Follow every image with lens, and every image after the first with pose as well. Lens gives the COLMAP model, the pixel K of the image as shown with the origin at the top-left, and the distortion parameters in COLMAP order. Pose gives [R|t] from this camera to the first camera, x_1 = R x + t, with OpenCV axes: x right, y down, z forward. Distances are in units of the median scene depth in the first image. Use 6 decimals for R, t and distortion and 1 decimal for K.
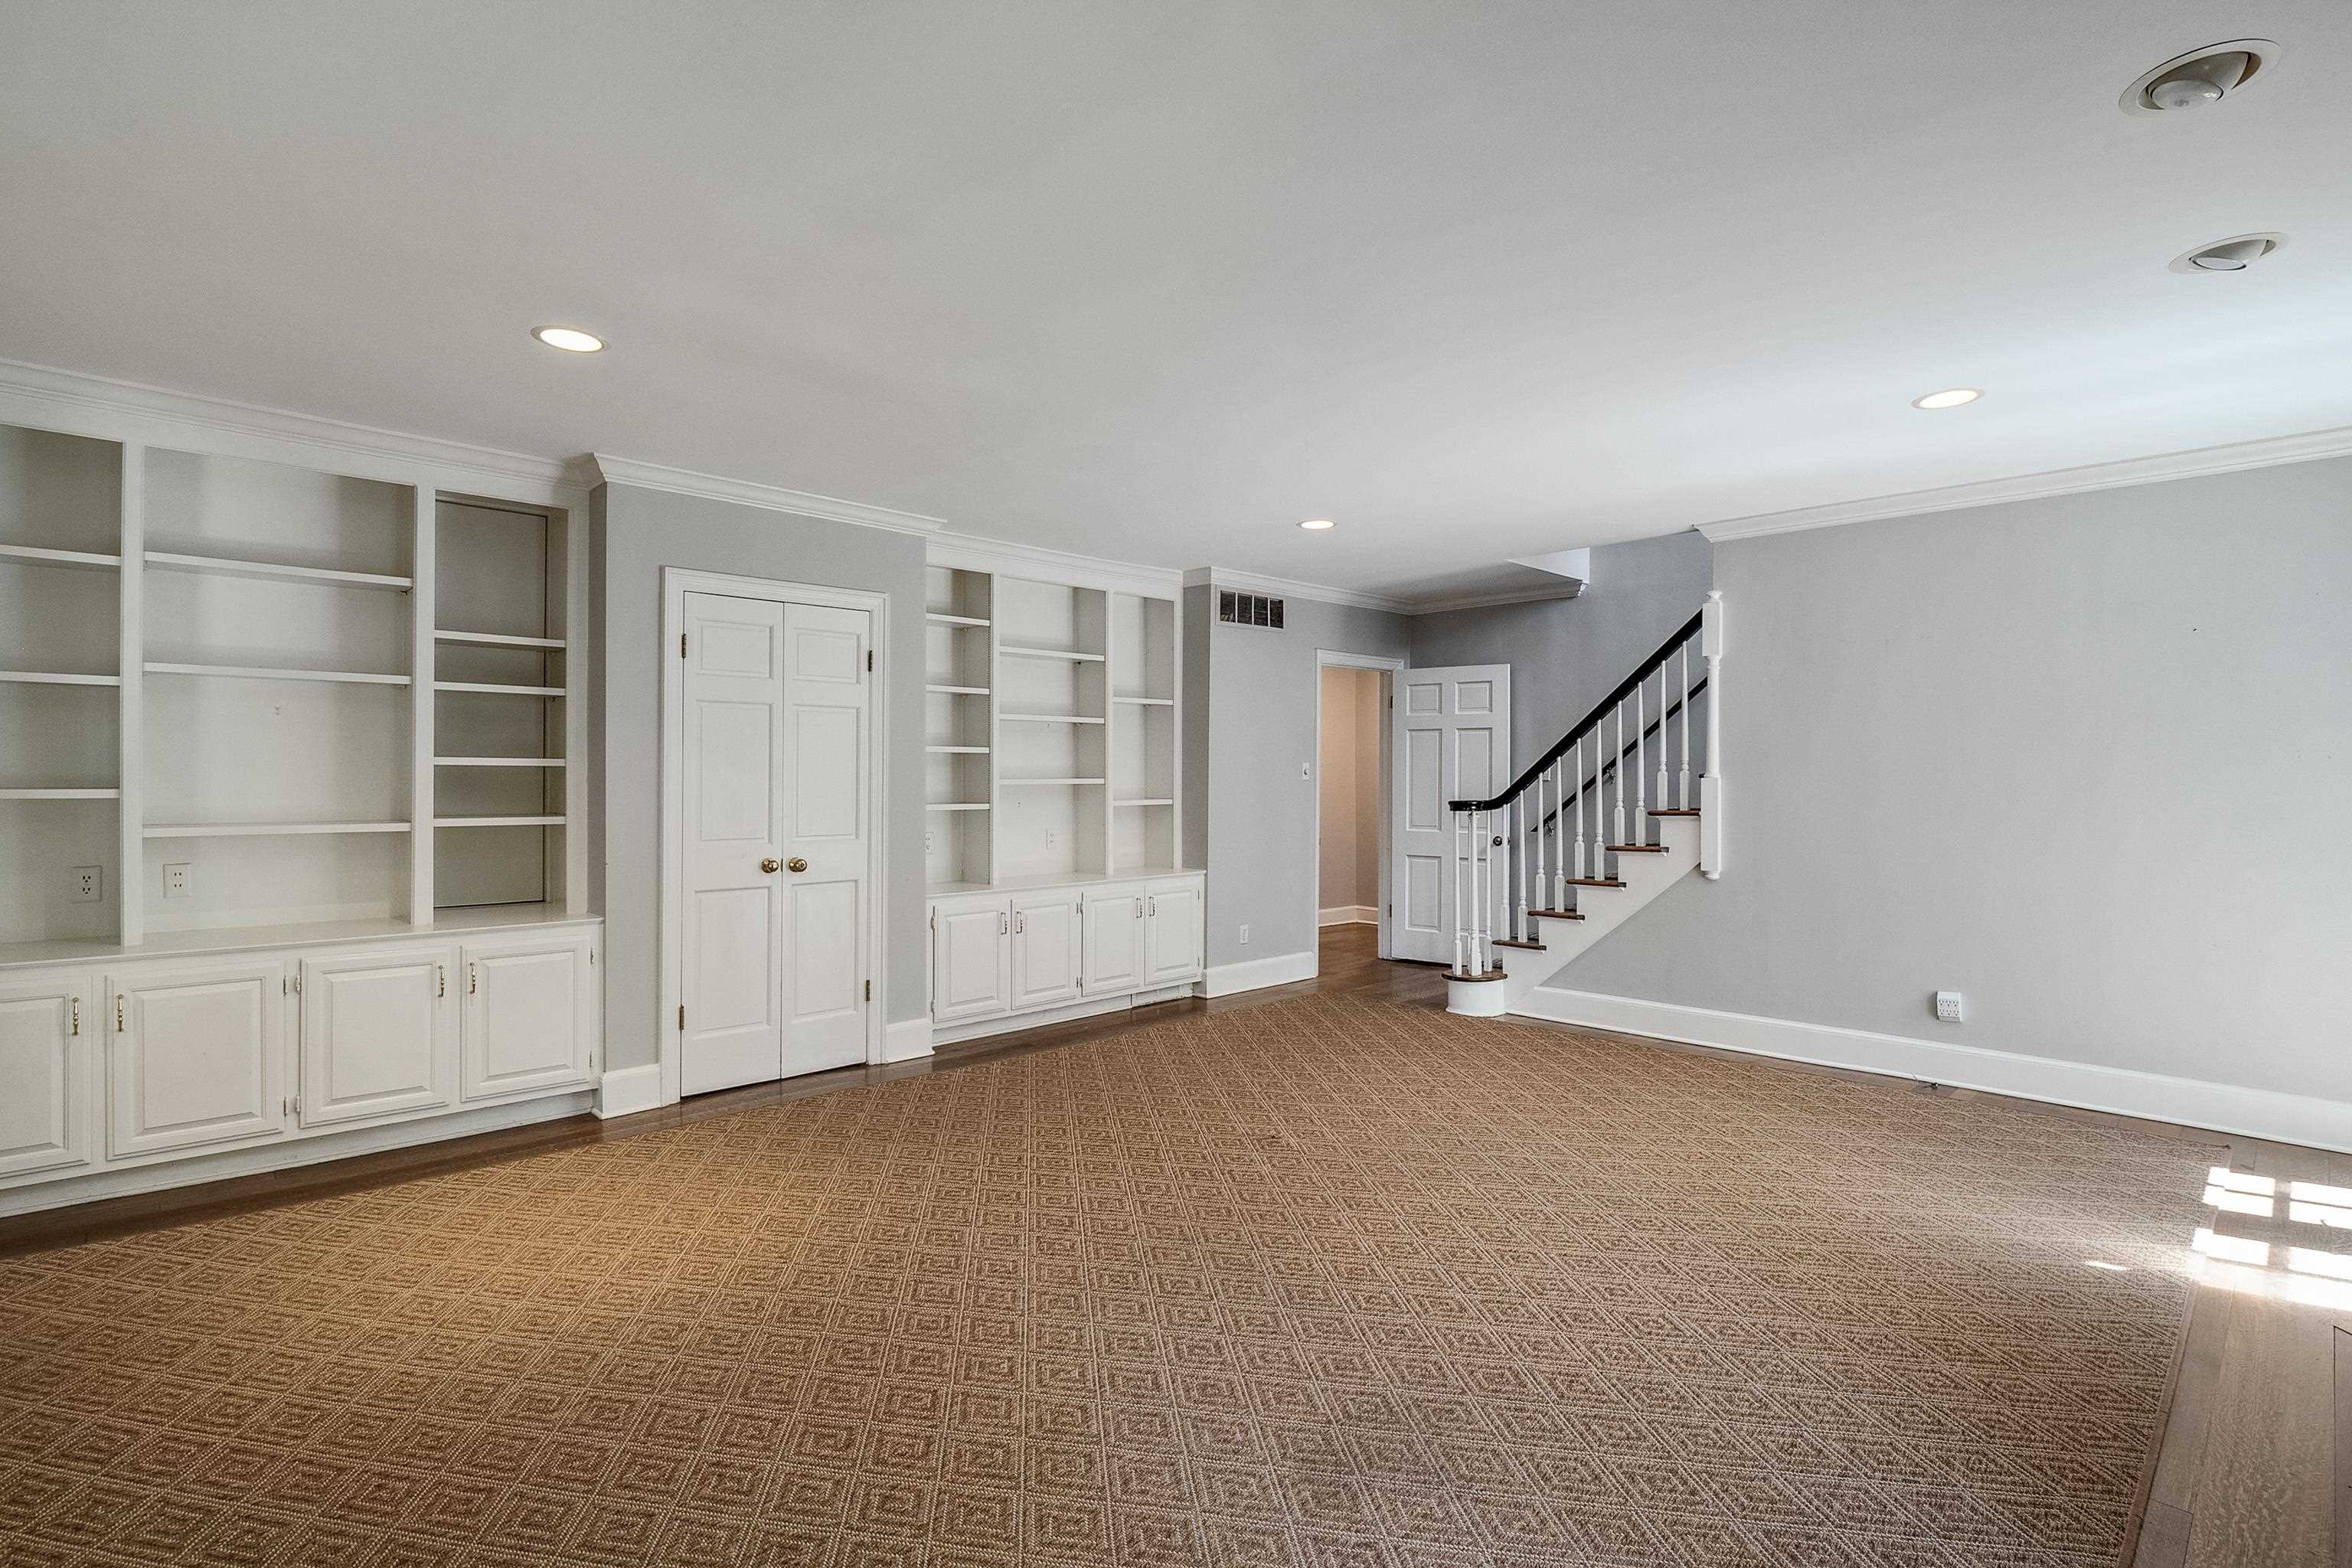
lens RADIAL K [[1098.0, 0, 1161.4], [0, 1098.0, 773.1], [0, 0, 1]] dist [-0.000602, -0.024255]
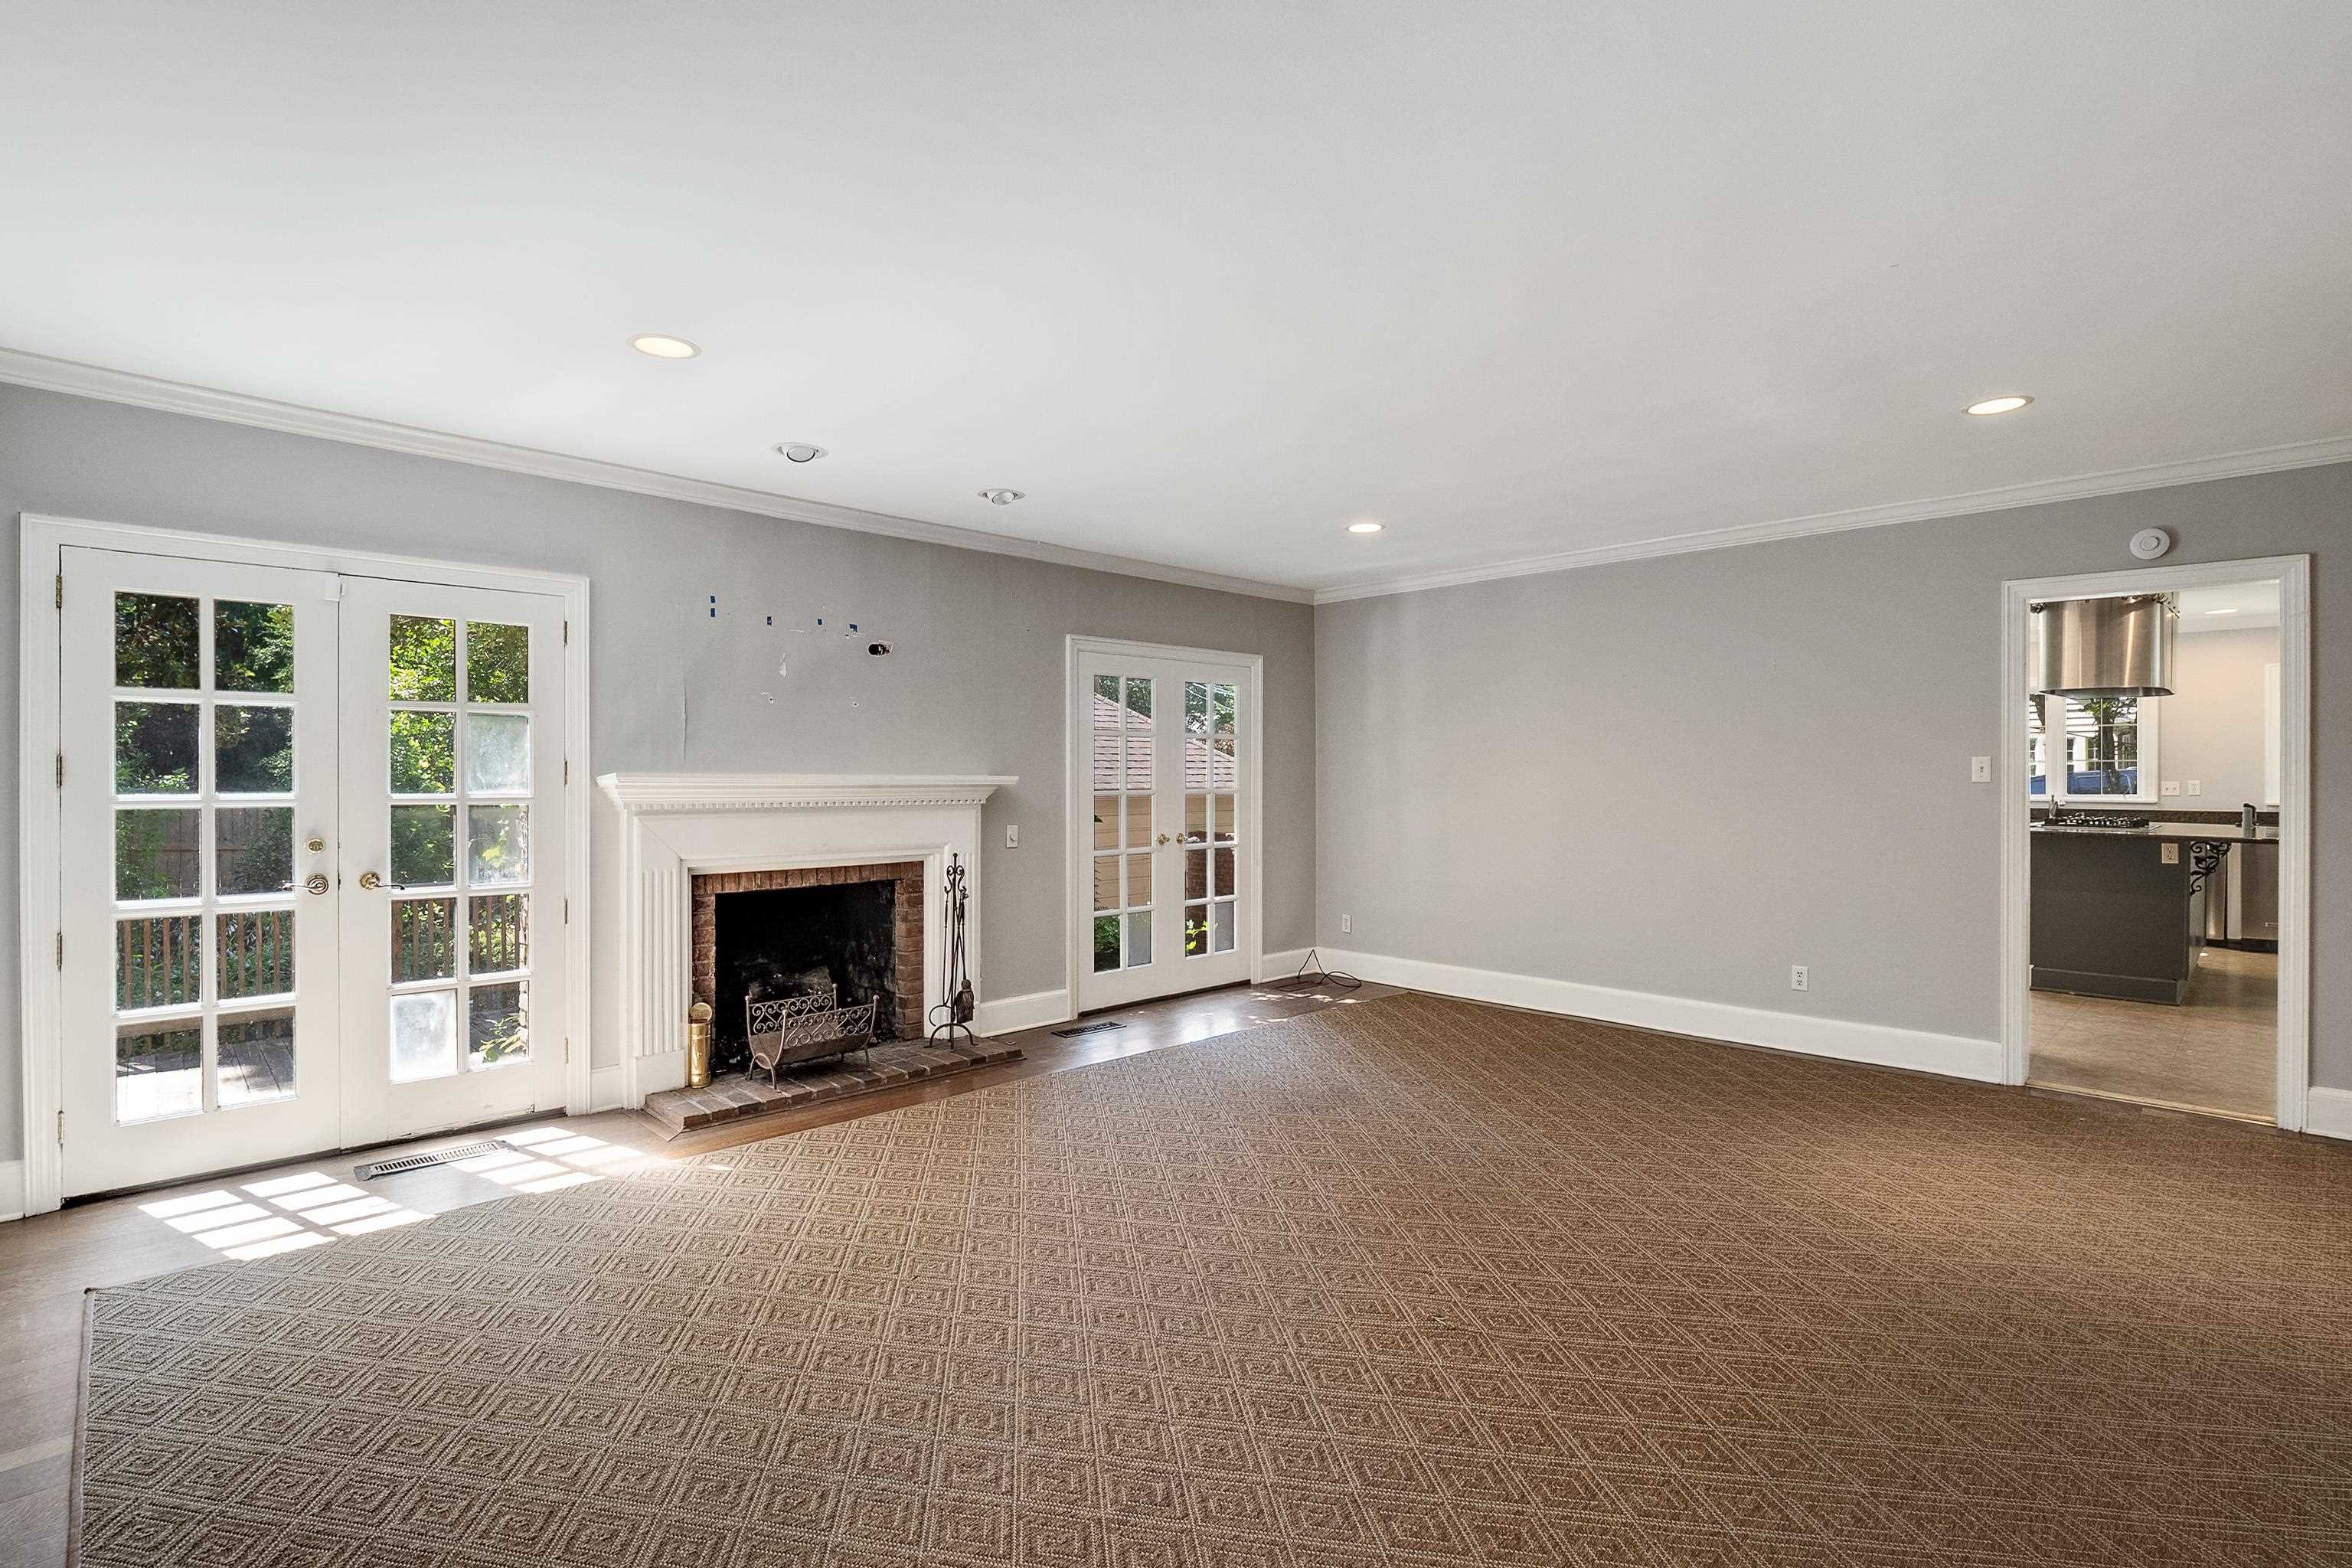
lens RADIAL K [[1098.0, 0, 1161.4], [0, 1098.0, 773.1], [0, 0, 1]] dist [-0.000602, -0.024255]
pose [[-0.999968, -0.004613, -0.006475, 0.337216], [-0.004632, 0.999985, 0.002919, -0.003888], [0.006462, 0.002949, -0.999975, 2.022178]]
